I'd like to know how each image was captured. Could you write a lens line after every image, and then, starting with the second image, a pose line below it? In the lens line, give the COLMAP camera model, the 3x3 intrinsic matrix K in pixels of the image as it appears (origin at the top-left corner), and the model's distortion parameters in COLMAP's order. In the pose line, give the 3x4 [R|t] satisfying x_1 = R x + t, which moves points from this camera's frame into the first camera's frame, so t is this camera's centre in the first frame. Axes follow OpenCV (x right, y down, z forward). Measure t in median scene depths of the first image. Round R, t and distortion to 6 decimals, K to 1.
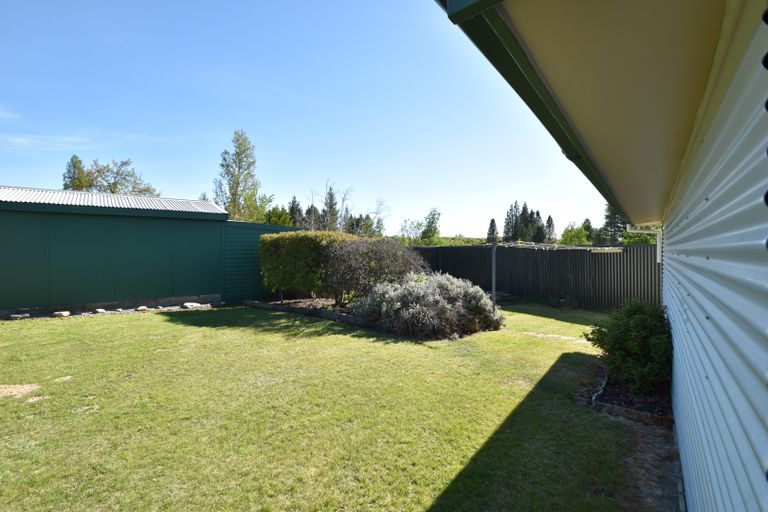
lens RADIAL K [[359.0, 0, 385.4], [0, 359.0, 246.2], [0, 0, 1]] dist [-0.003165, -0.000496]
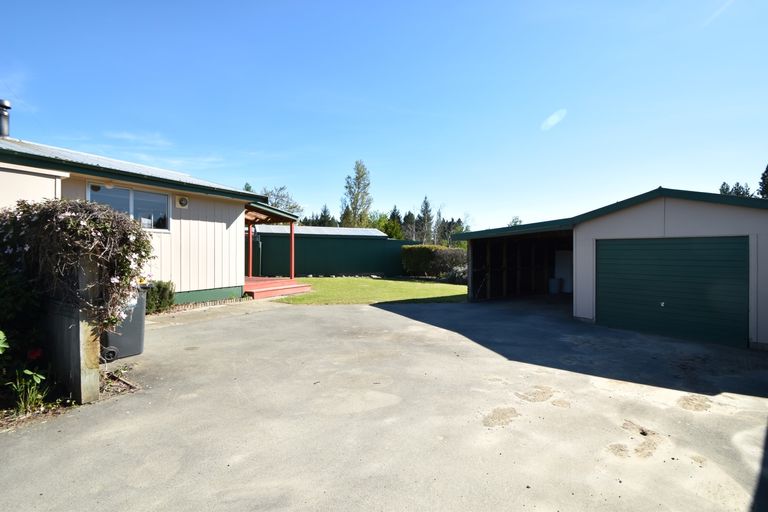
lens RADIAL K [[359.0, 0, 385.4], [0, 359.0, 246.2], [0, 0, 1]] dist [-0.003165, -0.000496]
pose [[0.967697, 0.006716, -0.252028, 0.022595], [-0.007406, 0.999971, -0.001787, -0.005136], [0.252009, 0.003596, 0.967718, -0.249336]]
